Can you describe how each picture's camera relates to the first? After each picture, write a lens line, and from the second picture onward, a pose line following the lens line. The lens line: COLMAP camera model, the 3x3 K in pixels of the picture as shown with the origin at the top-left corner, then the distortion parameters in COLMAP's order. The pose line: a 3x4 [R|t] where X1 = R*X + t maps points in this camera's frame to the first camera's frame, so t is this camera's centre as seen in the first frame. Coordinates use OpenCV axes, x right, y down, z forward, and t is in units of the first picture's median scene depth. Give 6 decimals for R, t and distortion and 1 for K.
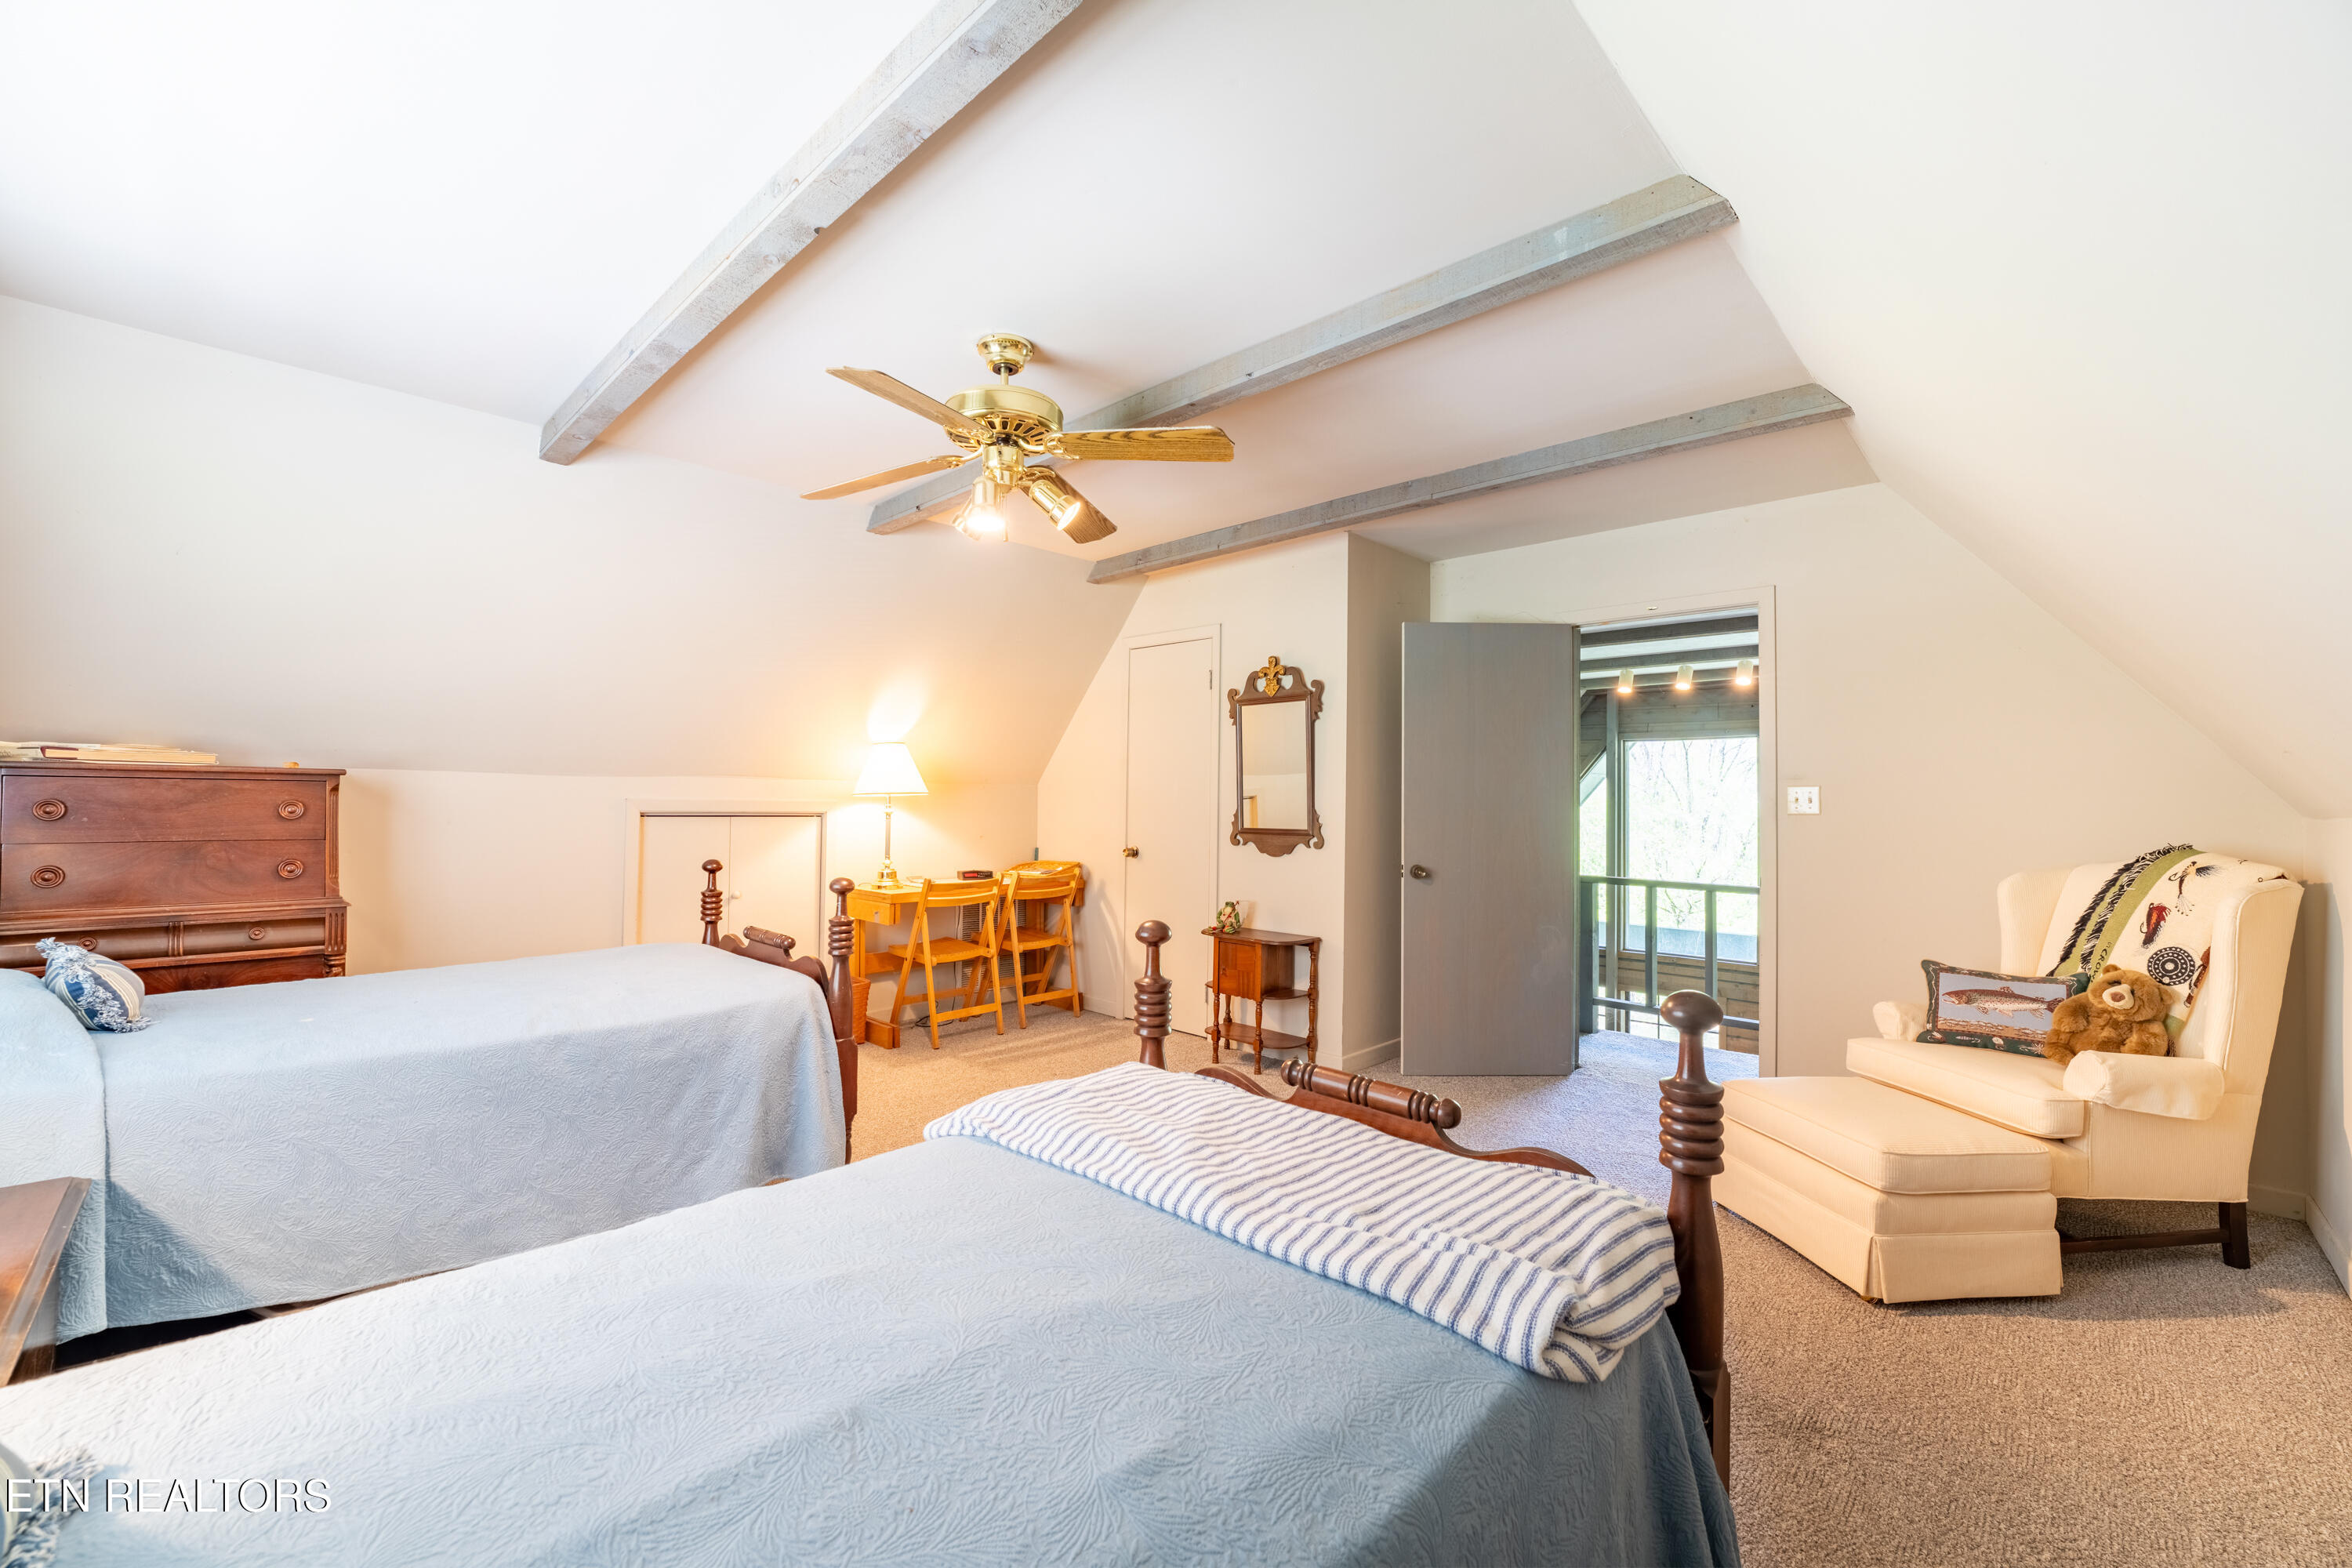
lens RADIAL K [[968.0, 0, 1176.0], [0, 968.0, 784.0], [0, 0, 1]] dist [0.000933, -0.000083]
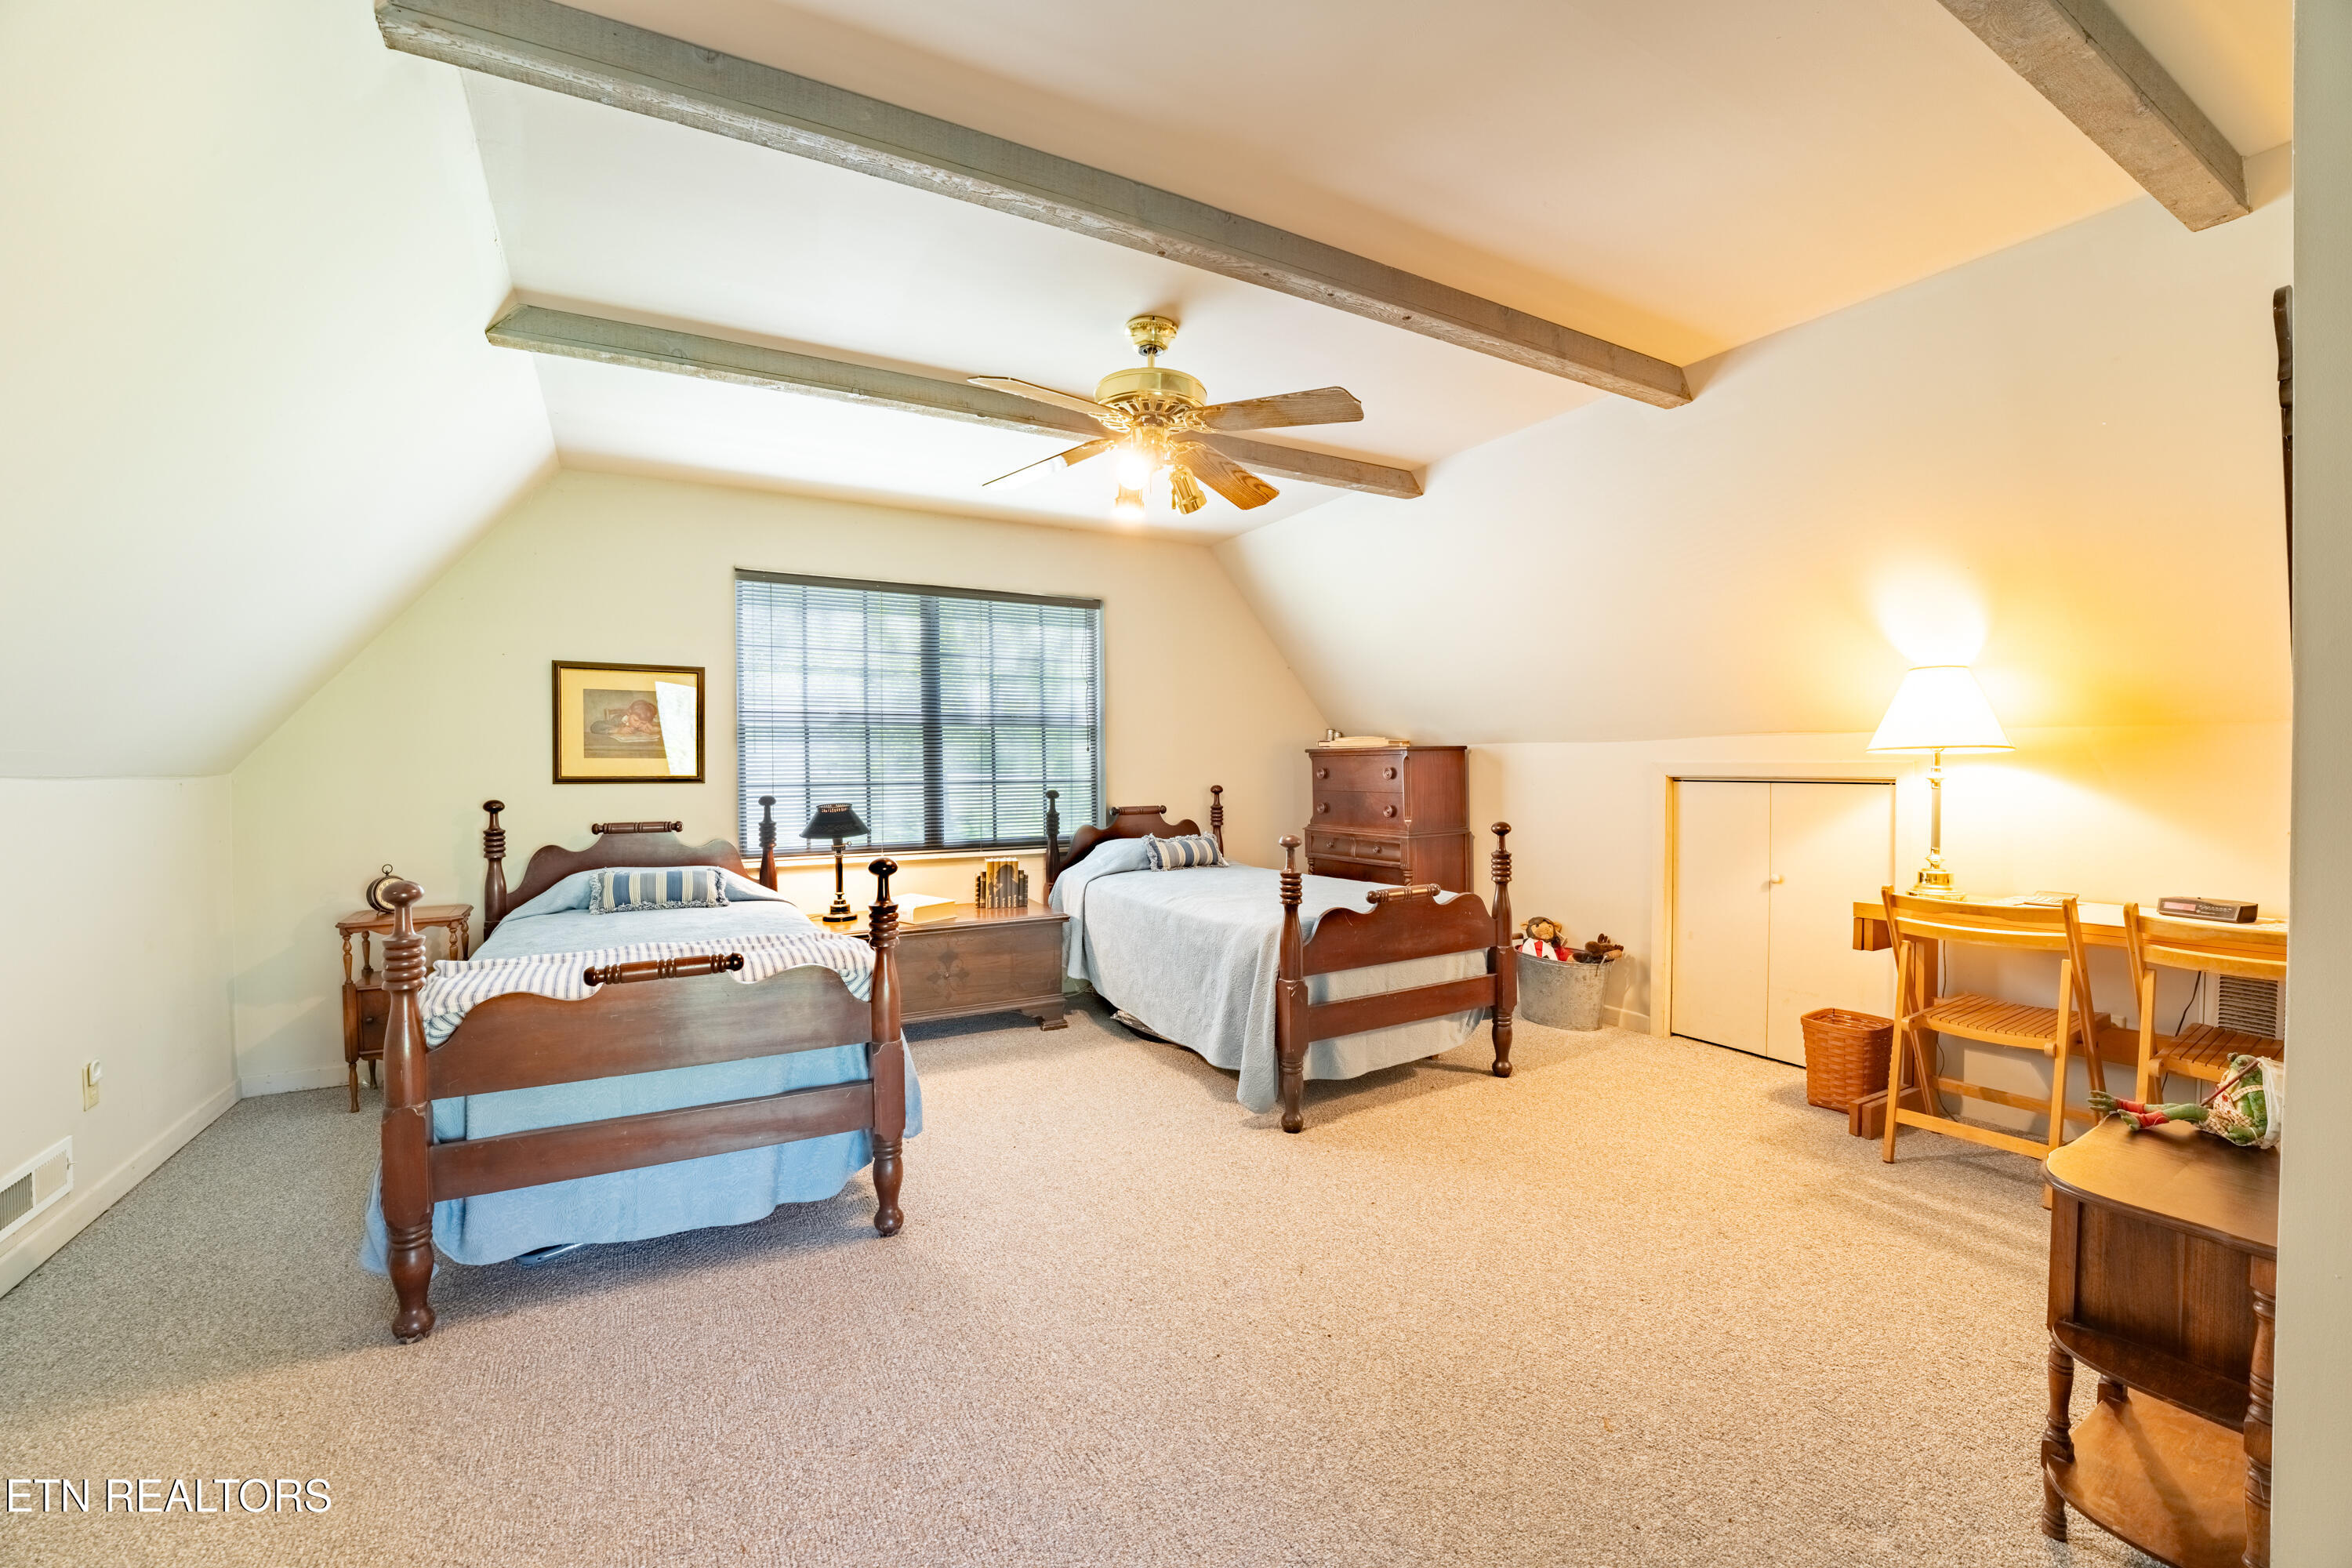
lens RADIAL K [[968.0, 0, 1176.0], [0, 968.0, 784.0], [0, 0, 1]] dist [0.000933, -0.000083]
pose [[-0.255874, 0.009083, -0.966668, 0.460755], [0.015031, 0.999872, 0.005416, 0.020771], [0.966593, -0.013144, -0.255977, 0.712347]]
